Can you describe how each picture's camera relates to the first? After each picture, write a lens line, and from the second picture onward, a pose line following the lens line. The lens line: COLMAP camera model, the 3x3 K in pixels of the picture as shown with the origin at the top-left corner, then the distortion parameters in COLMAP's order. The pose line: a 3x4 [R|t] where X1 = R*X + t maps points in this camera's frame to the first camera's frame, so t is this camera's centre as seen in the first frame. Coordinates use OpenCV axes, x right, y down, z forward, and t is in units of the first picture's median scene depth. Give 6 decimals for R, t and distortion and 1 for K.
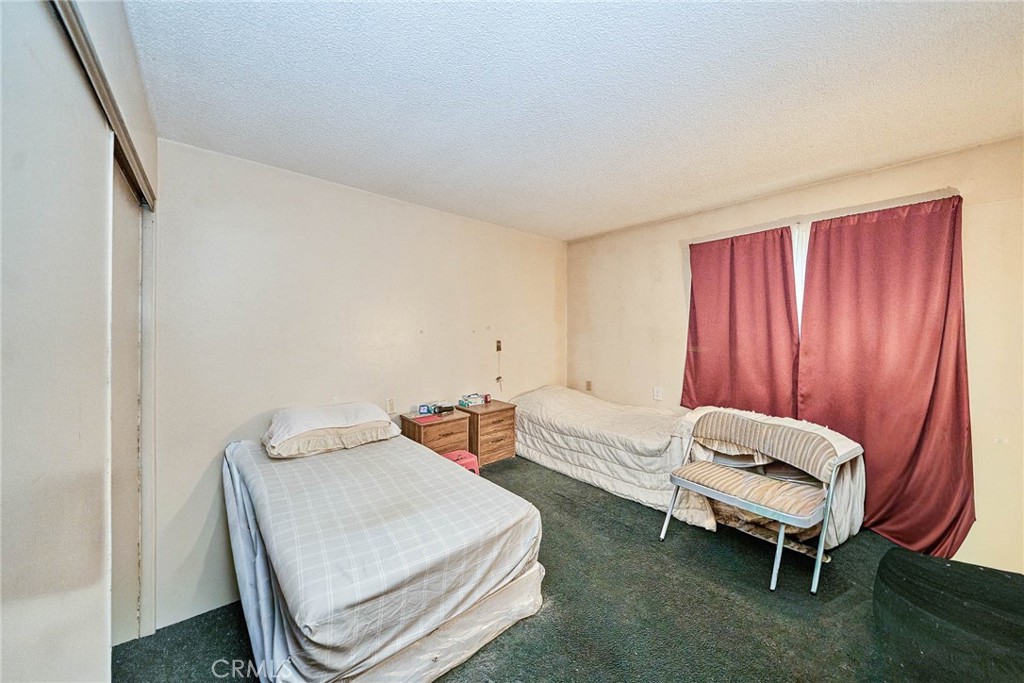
lens RADIAL K [[349.2, 0, 527.3], [0, 349.2, 328.7], [0, 0, 1]] dist [-0.001129, -0.000574]
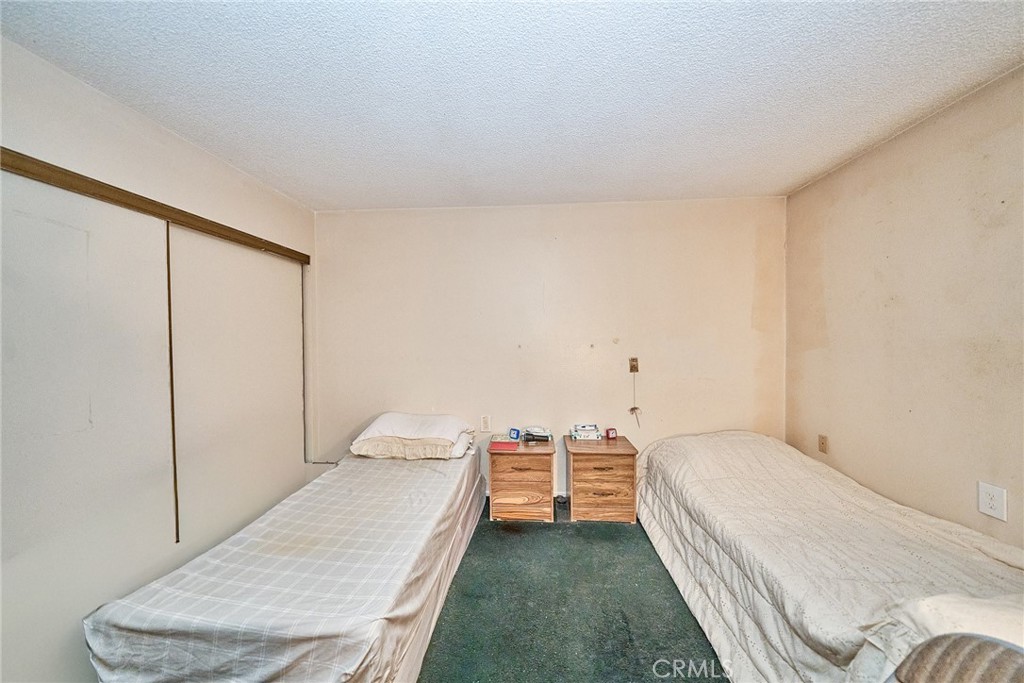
lens RADIAL K [[349.2, 0, 511.2], [0, 349.2, 342.9], [0, 0, 1]] dist [-0.001129, -0.000574]
pose [[0.689162, 0.003106, -0.724601, 0.333922], [0.010795, 0.999836, 0.014553, -0.014017], [0.724527, -0.017851, 0.689015, 0.370737]]
